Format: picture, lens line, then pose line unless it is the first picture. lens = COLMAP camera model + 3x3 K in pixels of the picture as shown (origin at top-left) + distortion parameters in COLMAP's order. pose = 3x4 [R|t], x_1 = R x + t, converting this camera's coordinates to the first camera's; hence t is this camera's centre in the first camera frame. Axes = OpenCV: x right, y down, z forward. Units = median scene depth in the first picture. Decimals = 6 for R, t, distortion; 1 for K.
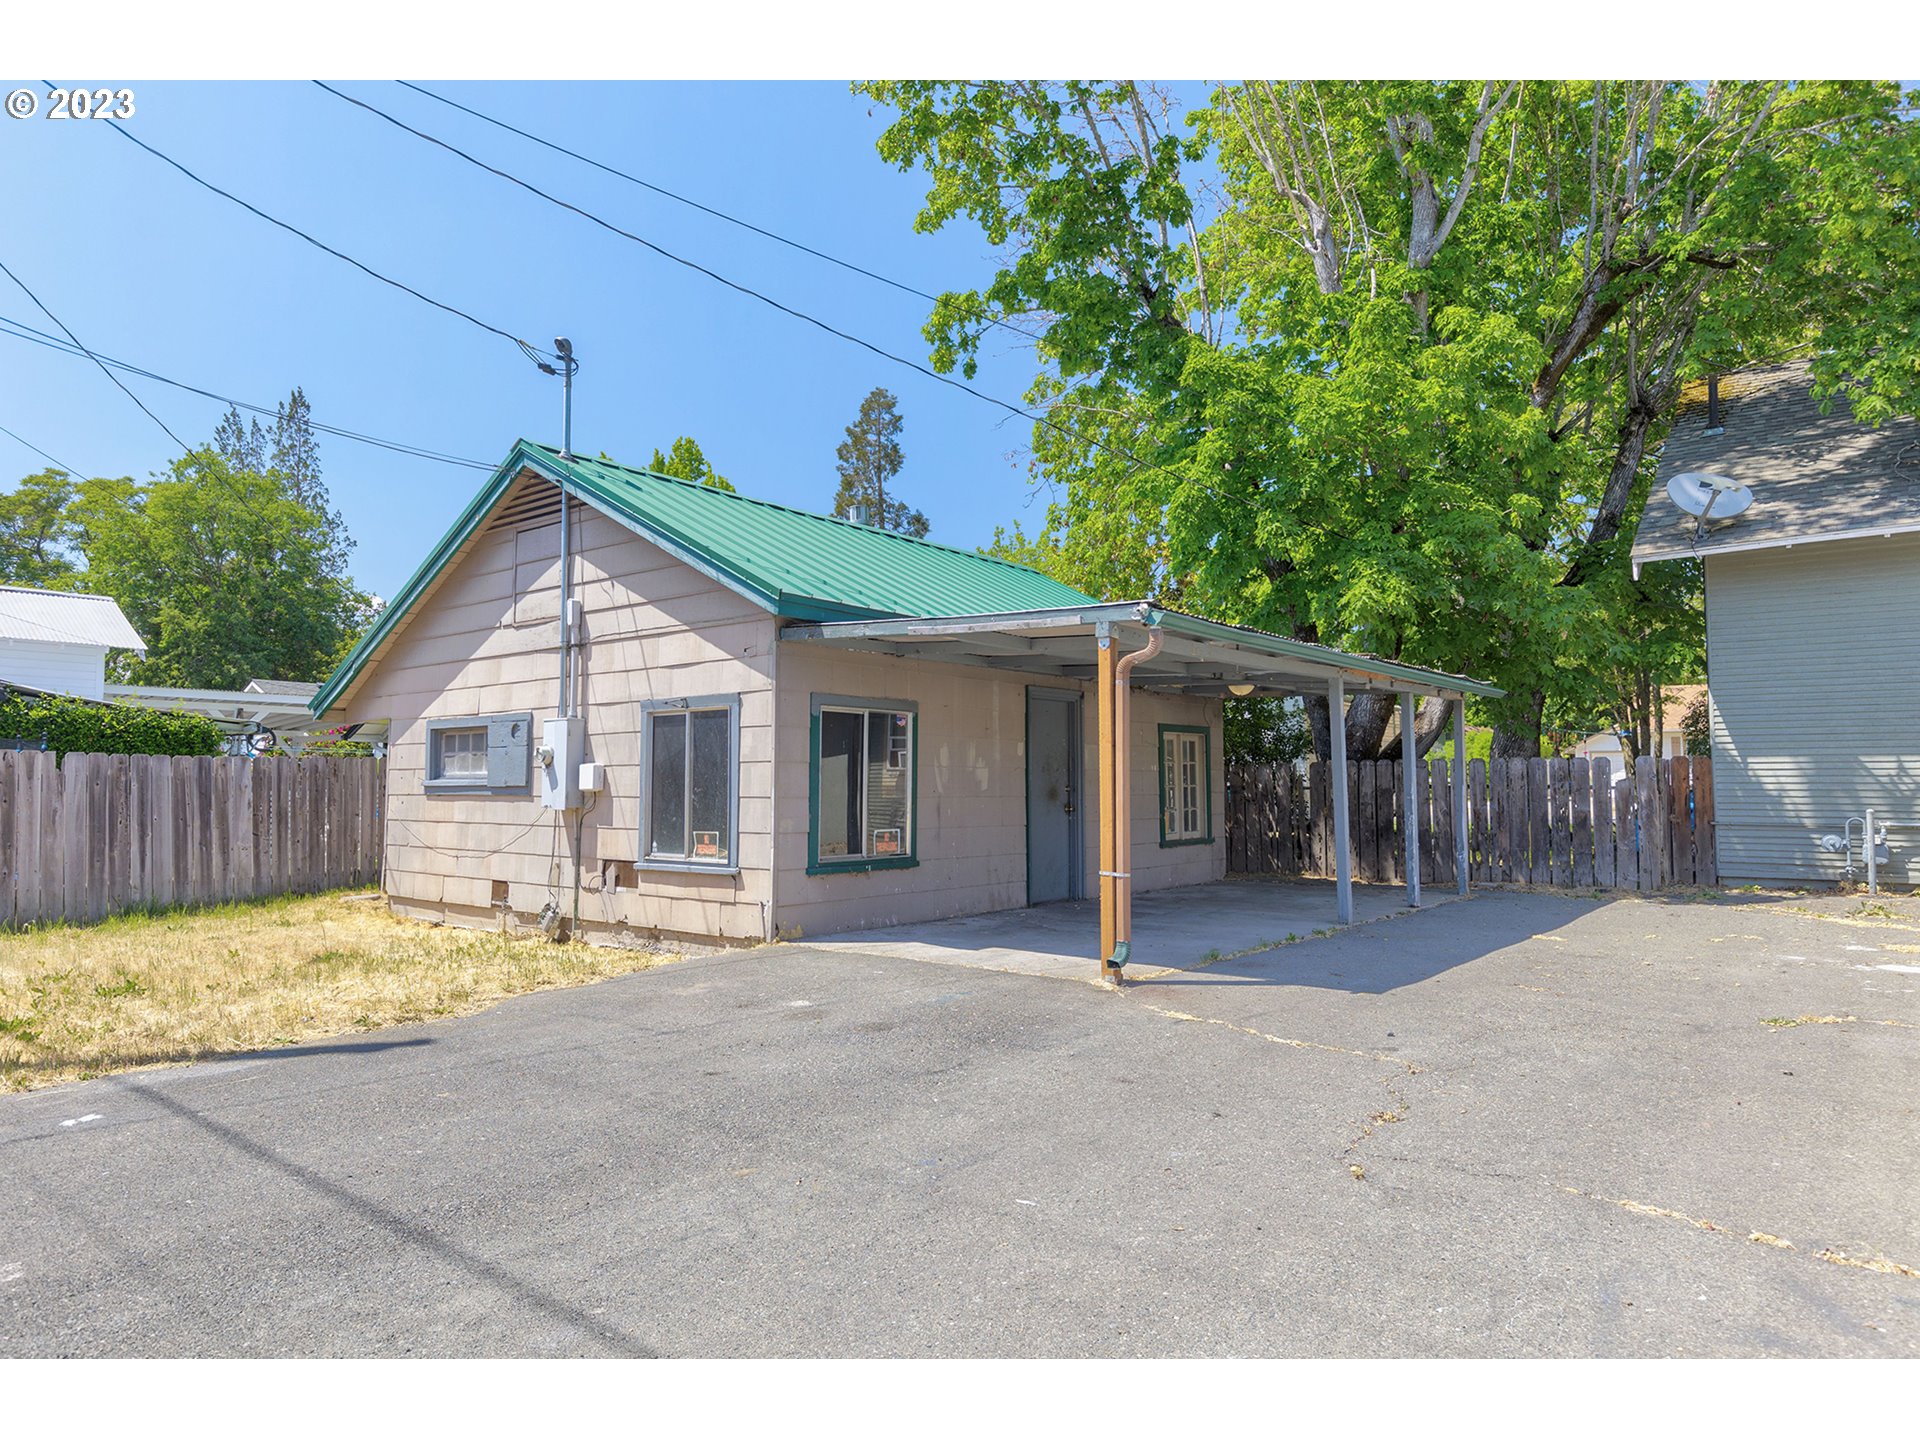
lens RADIAL K [[1243.8, 0, 957.5], [0, 1243.8, 743.8], [0, 0, 1]] dist [0.000632, -0.000218]
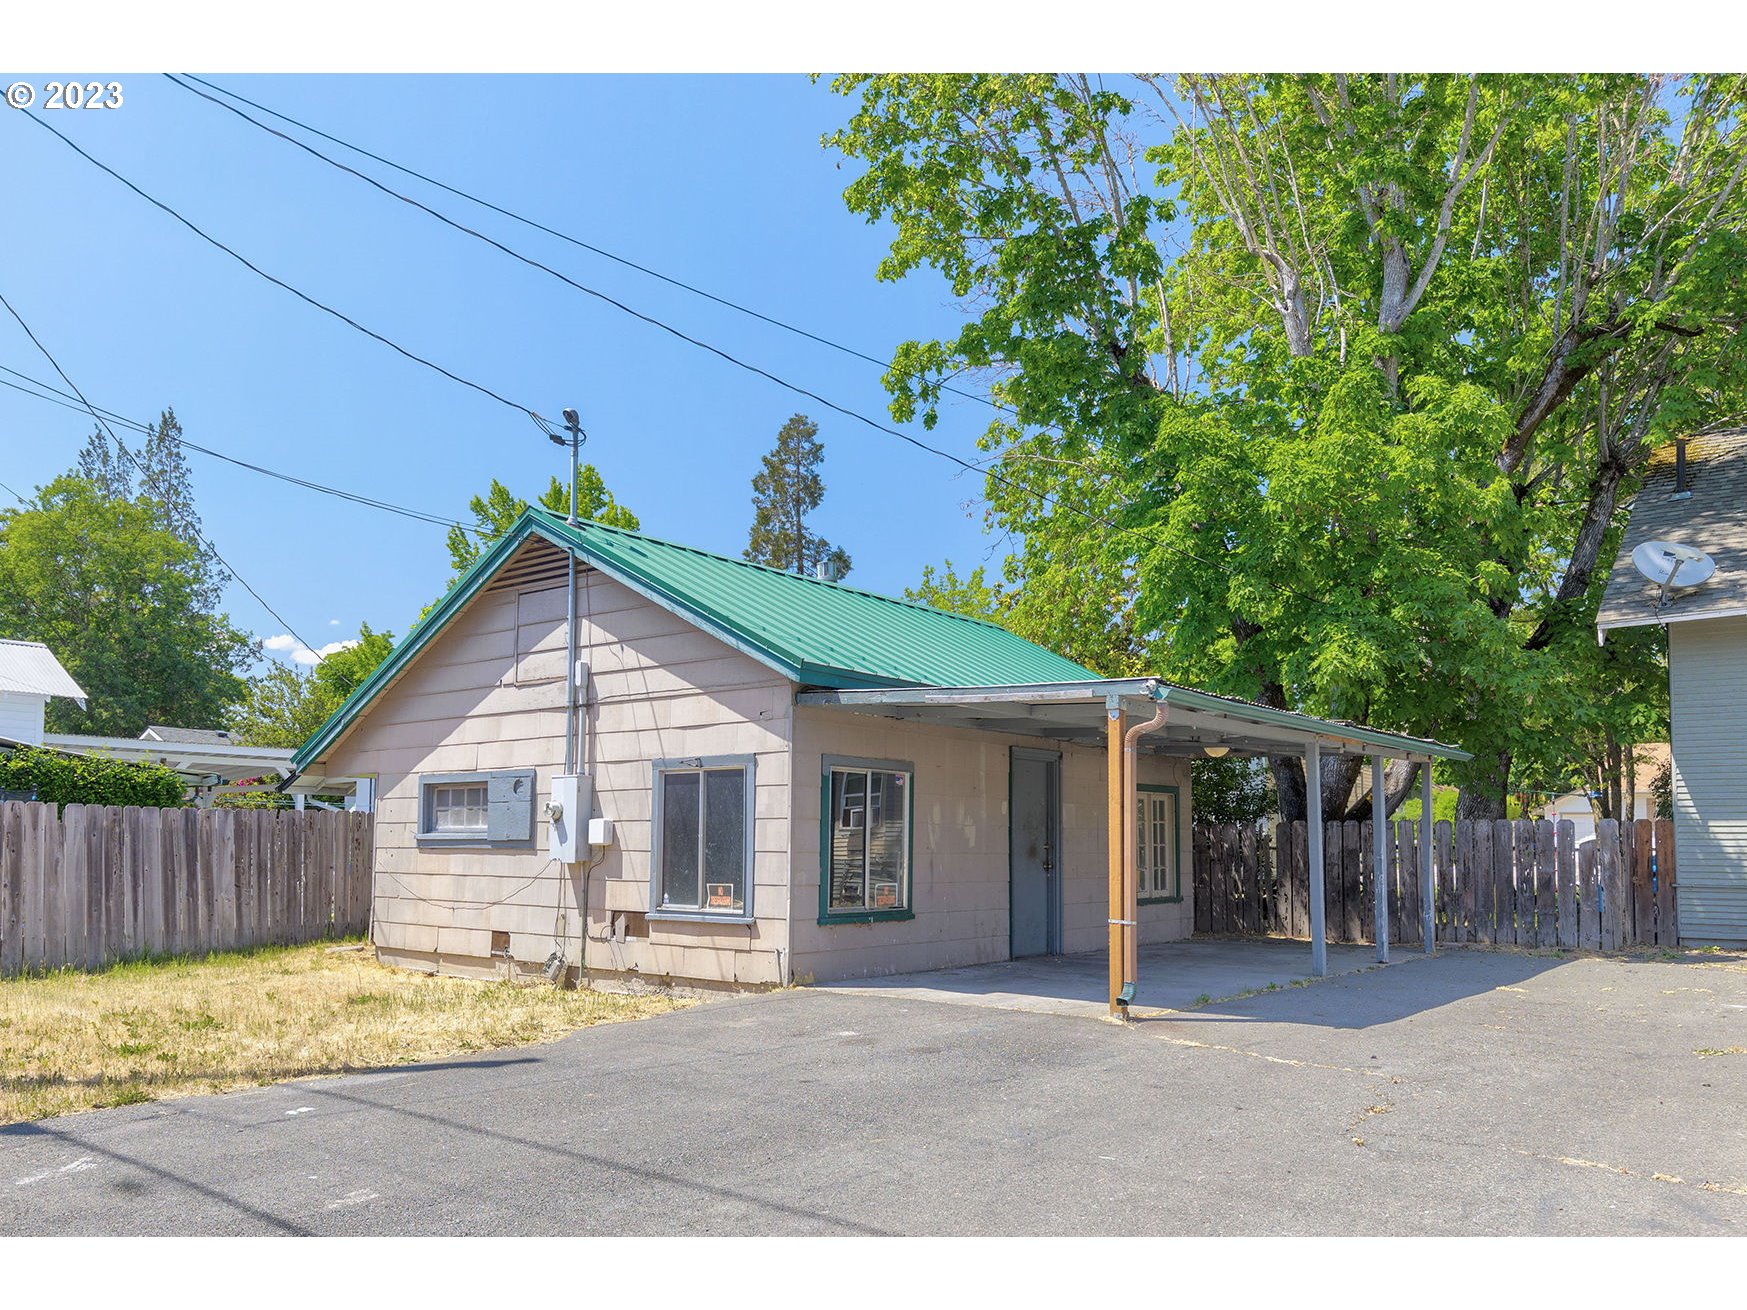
lens RADIAL K [[1342.4, 0, 888.1], [0, 1342.4, 800.1], [0, 0, 1]] dist [0.001373, -0.002348]
pose [[0.999954, 0.007569, 0.005828, -0.045770], [-0.007572, 0.999971, 0.000563, -0.001759], [-0.005823, -0.000607, 0.999983, -0.100821]]
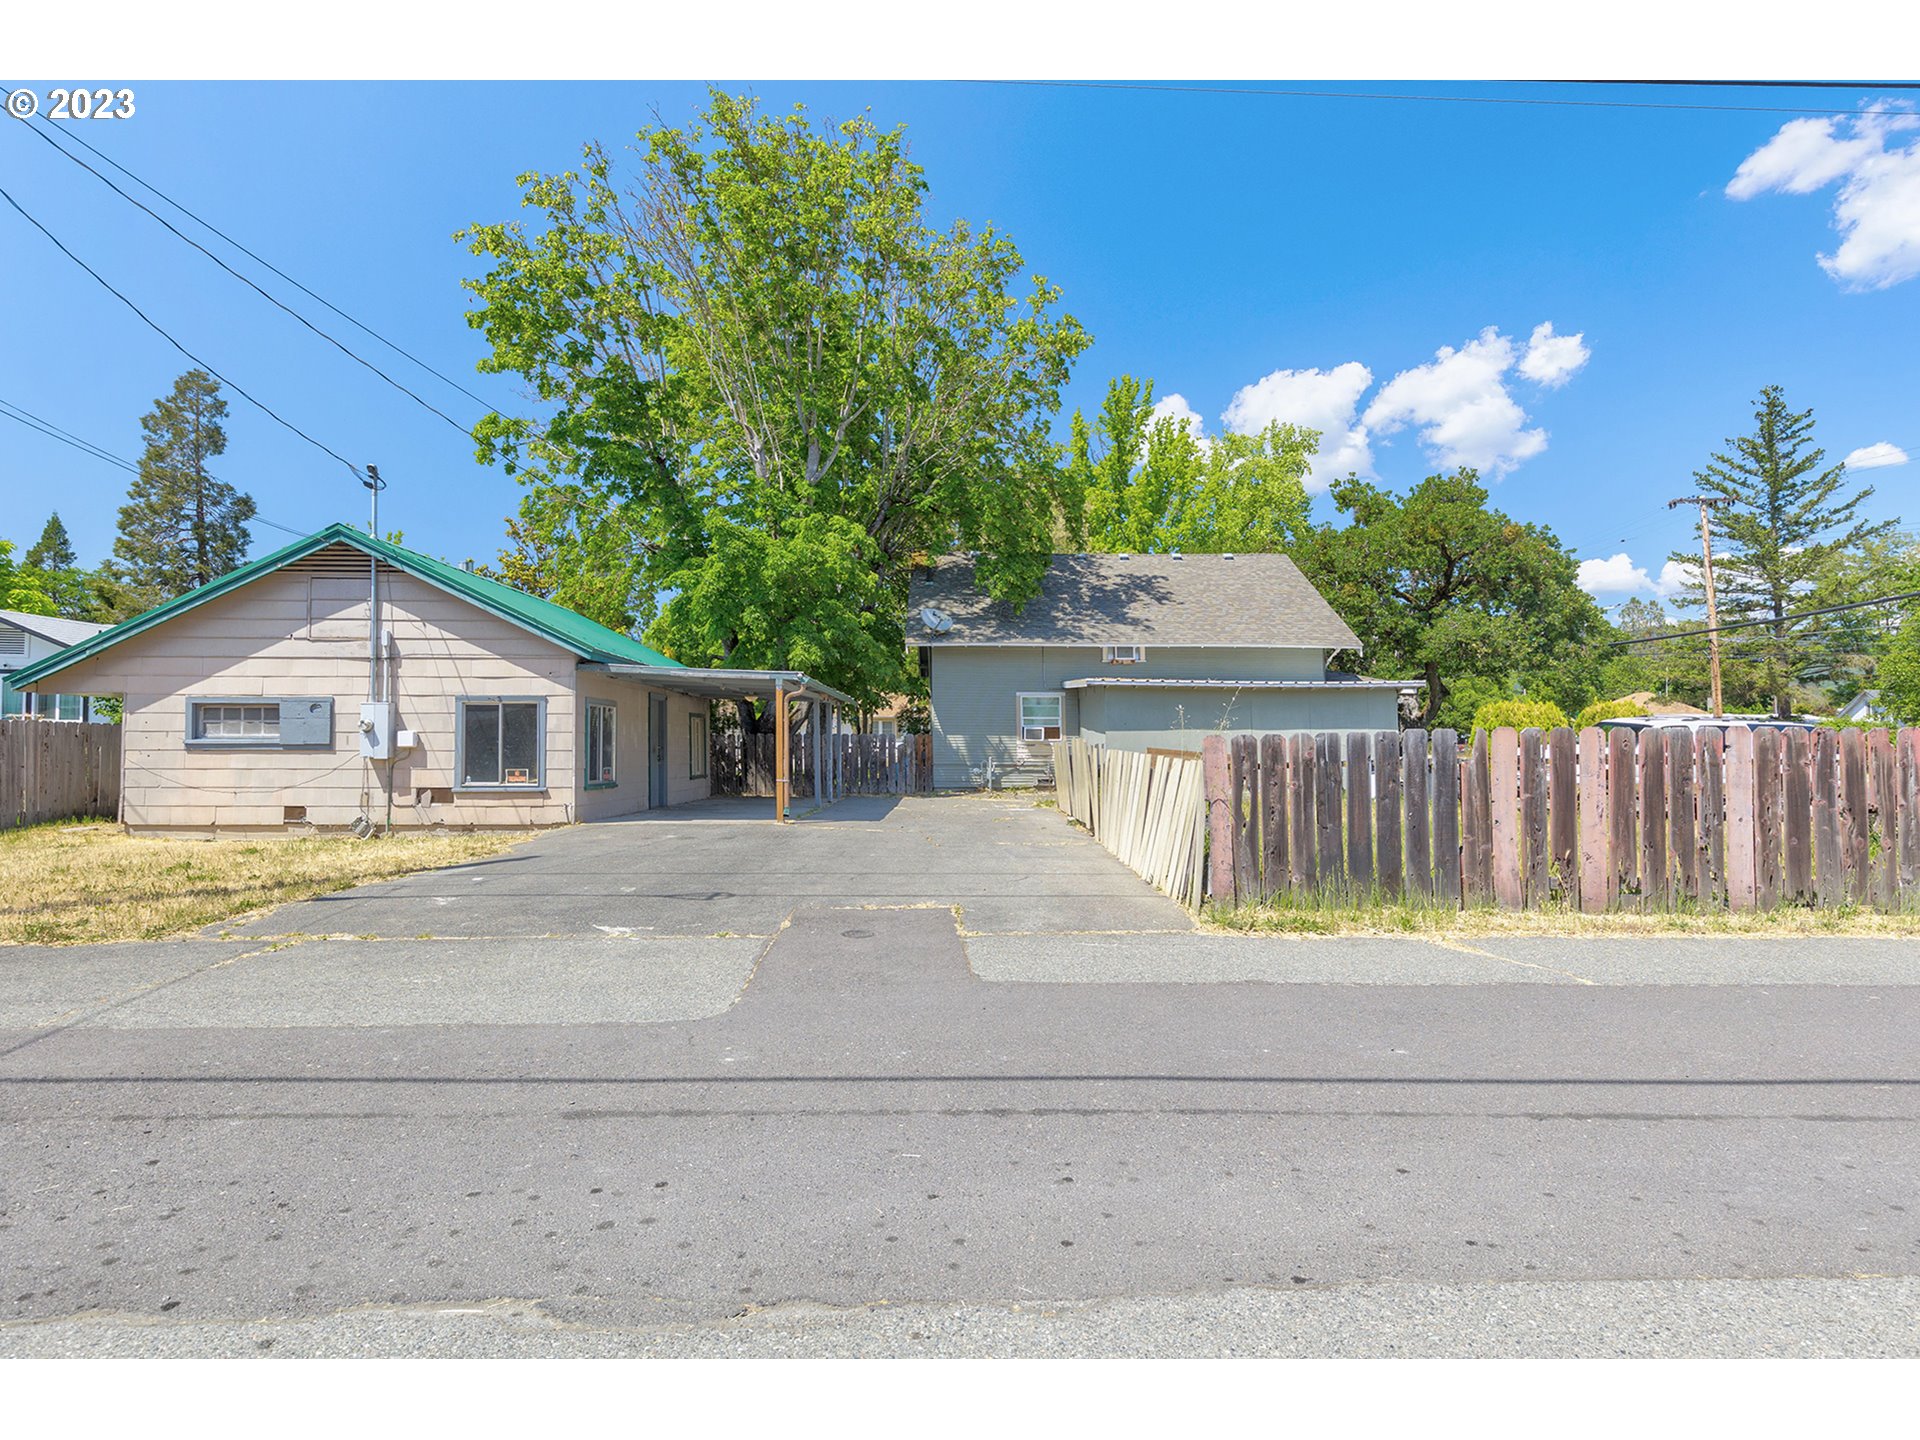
lens RADIAL K [[870.0, 0, 988.3], [0, 870.0, 727.1], [0, 0, 1]] dist [0.000442, -0.000156]
pose [[0.778149, 0.018559, 0.627806, -0.325187], [-0.024315, 0.999704, 0.000585, -0.006711], [-0.627609, -0.015720, 0.778370, -0.307334]]
